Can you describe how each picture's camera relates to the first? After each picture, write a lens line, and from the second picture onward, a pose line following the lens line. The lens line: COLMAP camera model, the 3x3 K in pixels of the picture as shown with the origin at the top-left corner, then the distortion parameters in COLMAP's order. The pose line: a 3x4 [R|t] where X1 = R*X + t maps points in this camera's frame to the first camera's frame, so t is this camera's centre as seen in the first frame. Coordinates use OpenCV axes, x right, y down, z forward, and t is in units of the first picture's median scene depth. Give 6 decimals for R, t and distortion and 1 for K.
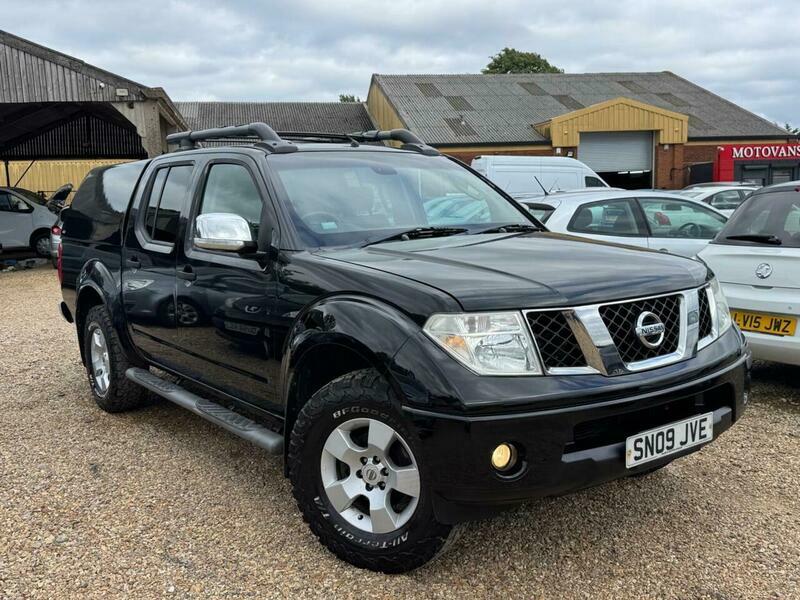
lens RADIAL K [[777.2, 0, 400.0], [0, 777.2, 300.0], [0, 0, 1]] dist [0.181210, -0.346783]
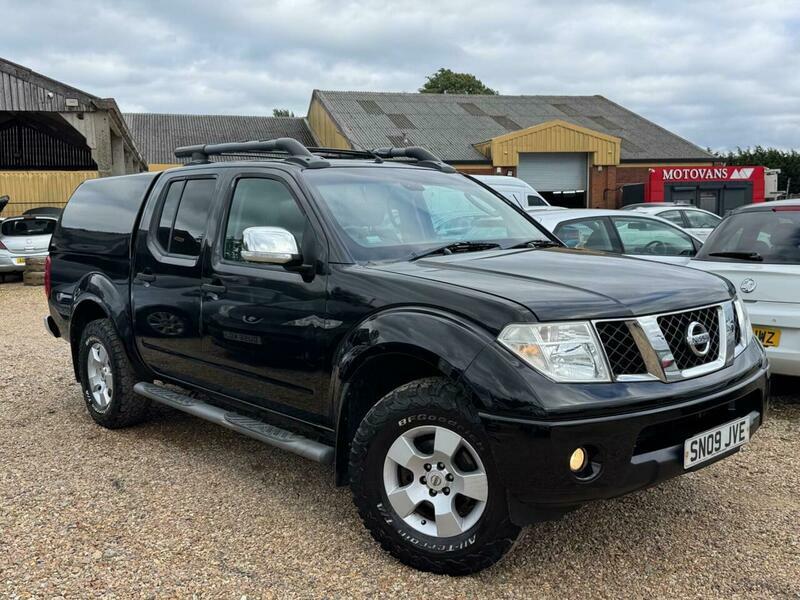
lens RADIAL K [[781.8, 0, 396.3], [0, 781.8, 305.3], [0, 0, 1]] dist [0.185175, -0.363081]
pose [[0.995392, -0.000255, 0.095894, -0.133187], [0.001678, 0.999890, -0.014759, 0.005212], [-0.095880, 0.014852, 0.995282, -0.023045]]
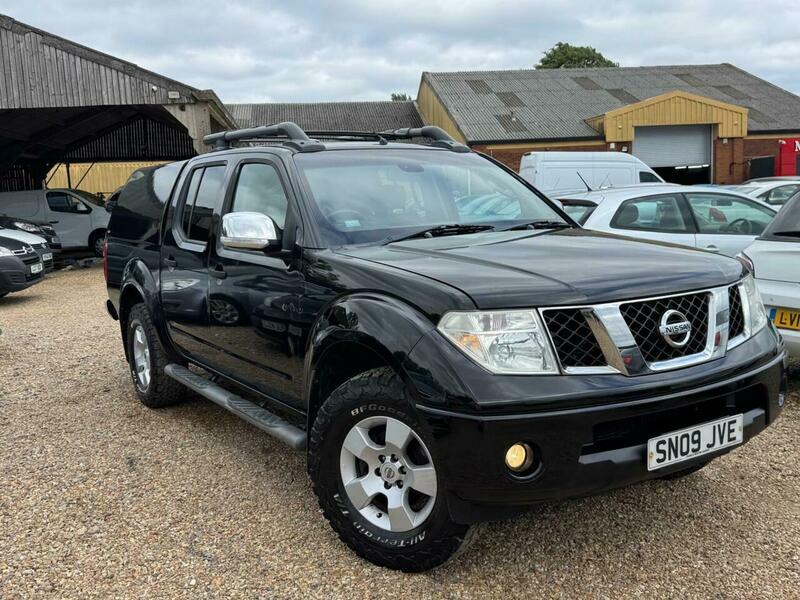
lens RADIAL K [[777.2, 0, 400.0], [0, 777.2, 300.0], [0, 0, 1]] dist [0.181210, -0.346783]
pose [[0.997536, 0.000576, -0.070151, 0.033072], [-0.000434, 0.999998, 0.002041, 0.000575], [0.070152, -0.002006, 0.997534, 0.004618]]
